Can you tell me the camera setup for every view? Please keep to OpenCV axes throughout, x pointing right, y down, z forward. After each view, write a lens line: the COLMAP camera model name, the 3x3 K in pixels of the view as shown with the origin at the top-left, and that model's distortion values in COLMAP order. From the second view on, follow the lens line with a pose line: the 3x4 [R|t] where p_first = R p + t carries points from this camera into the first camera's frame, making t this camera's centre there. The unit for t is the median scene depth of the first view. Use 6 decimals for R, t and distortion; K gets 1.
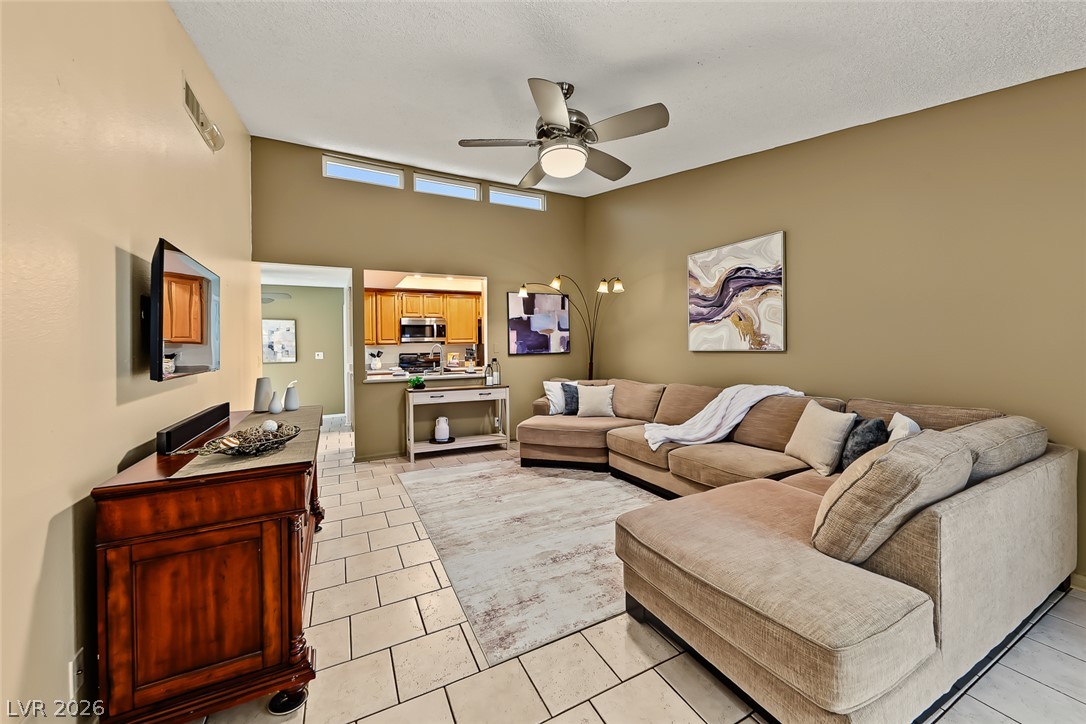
lens RADIAL K [[398.1, 0, 541.5], [0, 398.1, 347.2], [0, 0, 1]] dist [-0.004775, 0.001955]
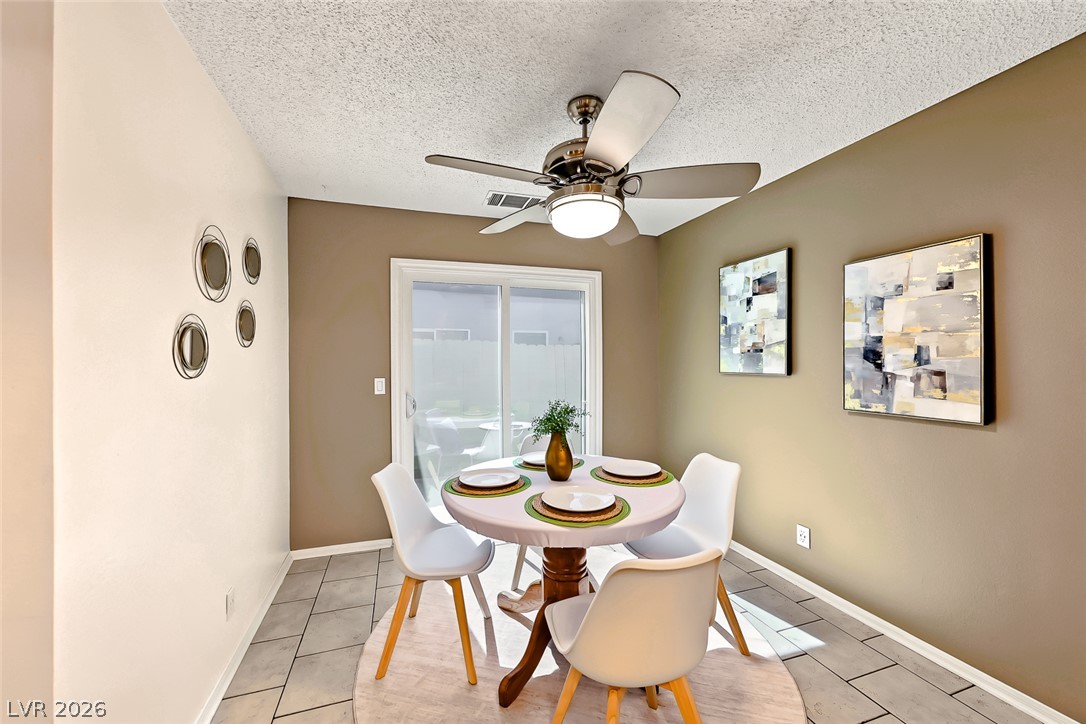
lens RADIAL K [[378.7, 0, 519.9], [0, 378.7, 361.5], [0, 0, 1]] dist [0.000435, 0.001132]
pose [[-0.167572, 0.019840, -0.985660, -0.691383], [0.009032, 0.999786, 0.018589, -0.007991], [0.985819, -0.005788, -0.167715, 1.468713]]
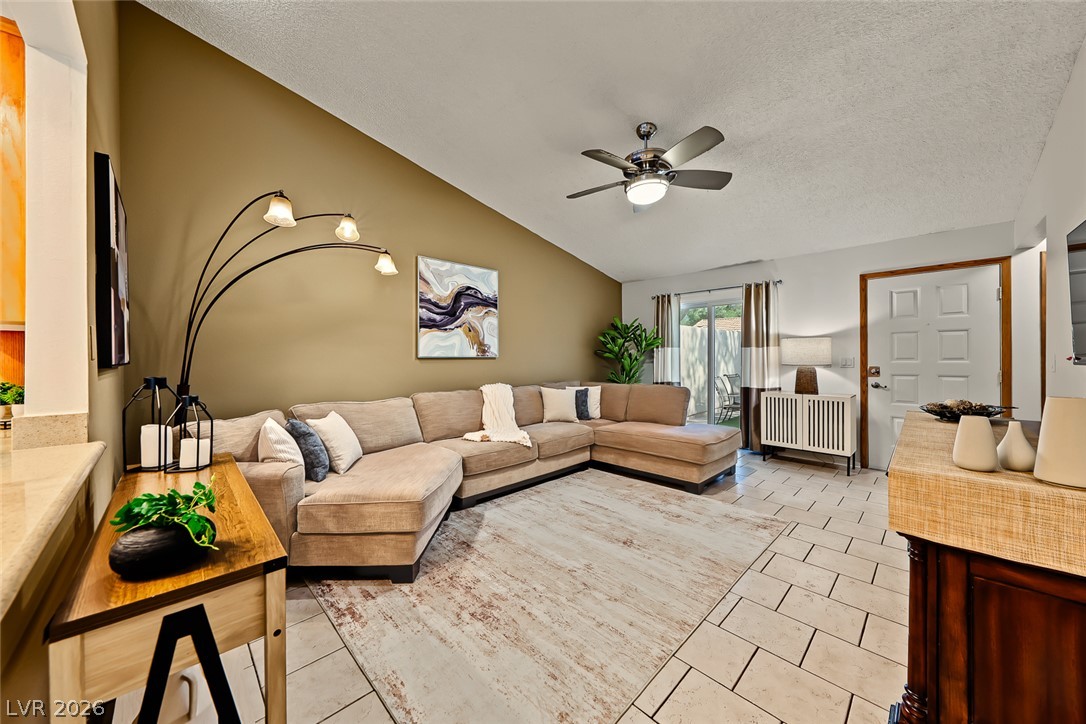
lens RADIAL K [[378.7, 0, 538.0], [0, 378.7, 359.0], [0, 0, 1]] dist [0.000435, 0.001132]
pose [[-0.282157, 0.009296, 0.959323, -0.616442], [0.008630, 0.999937, -0.007151, 0.023204], [-0.959329, 0.006262, -0.282220, 1.084031]]
